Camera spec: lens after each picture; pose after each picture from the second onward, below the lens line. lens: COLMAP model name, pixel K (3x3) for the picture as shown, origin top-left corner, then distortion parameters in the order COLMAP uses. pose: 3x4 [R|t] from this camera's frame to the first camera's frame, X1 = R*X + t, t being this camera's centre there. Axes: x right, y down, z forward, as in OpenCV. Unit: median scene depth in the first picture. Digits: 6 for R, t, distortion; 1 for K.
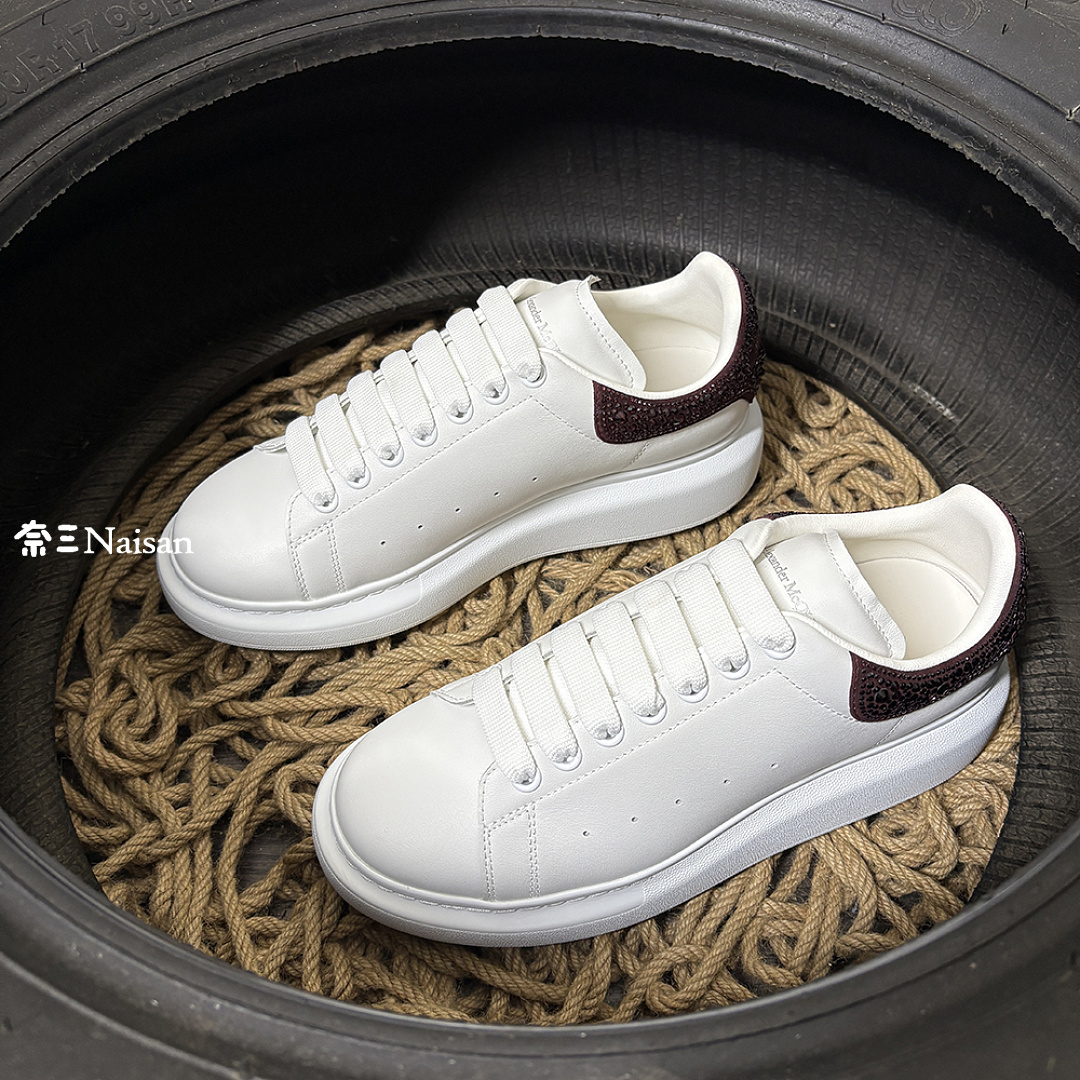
lens RADIAL K [[1111.9, 0, 540.0], [0, 1111.9, 540.0], [0, 0, 1]] dist [0.005940, -0.008896]
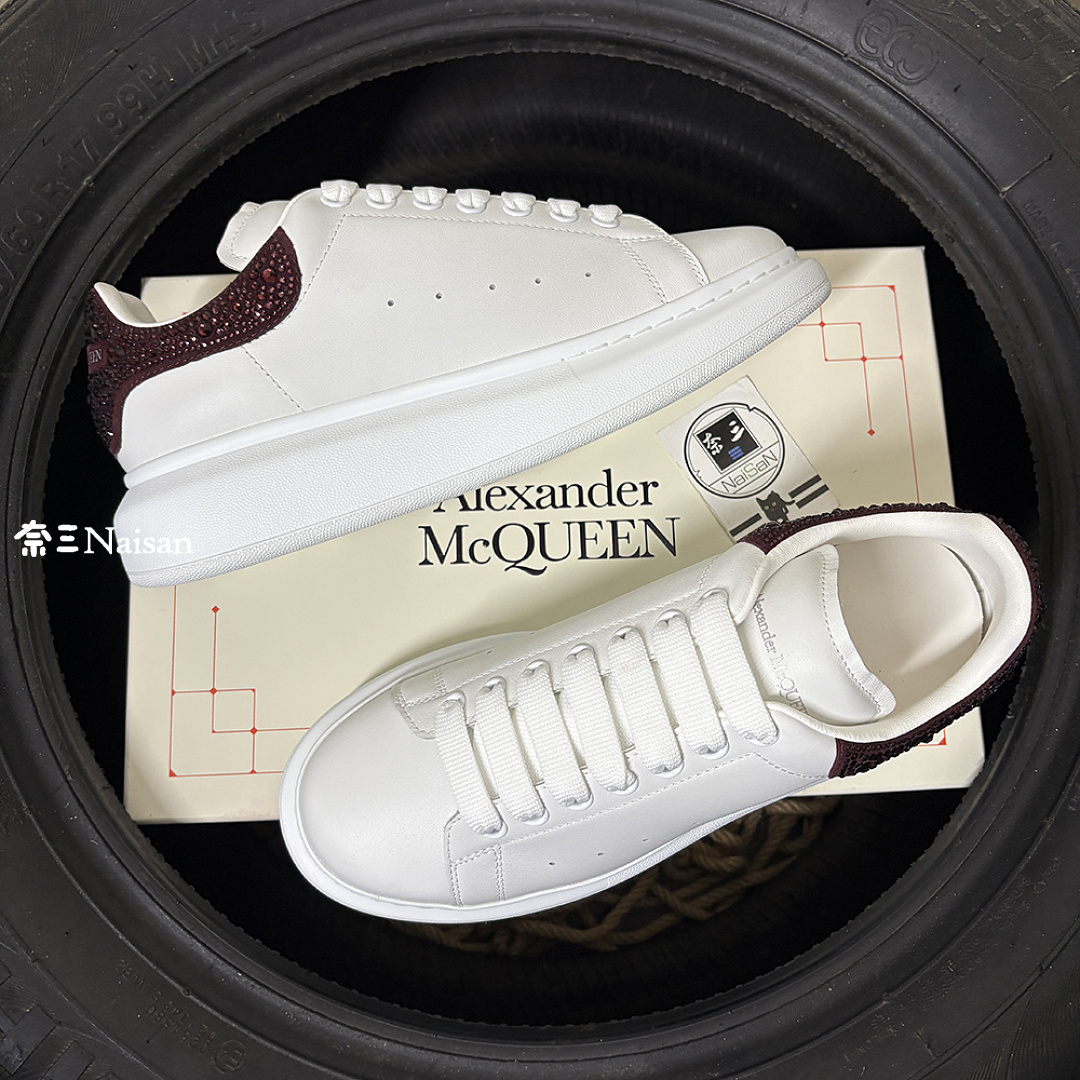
lens RADIAL K [[1111.9, 0, 540.0], [0, 1111.9, 540.0], [0, 0, 1]] dist [0.005940, -0.008896]
pose [[0.998089, -0.060259, 0.013663, -0.015992], [0.048869, 0.905169, 0.422233, -0.506786], [-0.037811, -0.420758, 0.906385, -0.114936]]
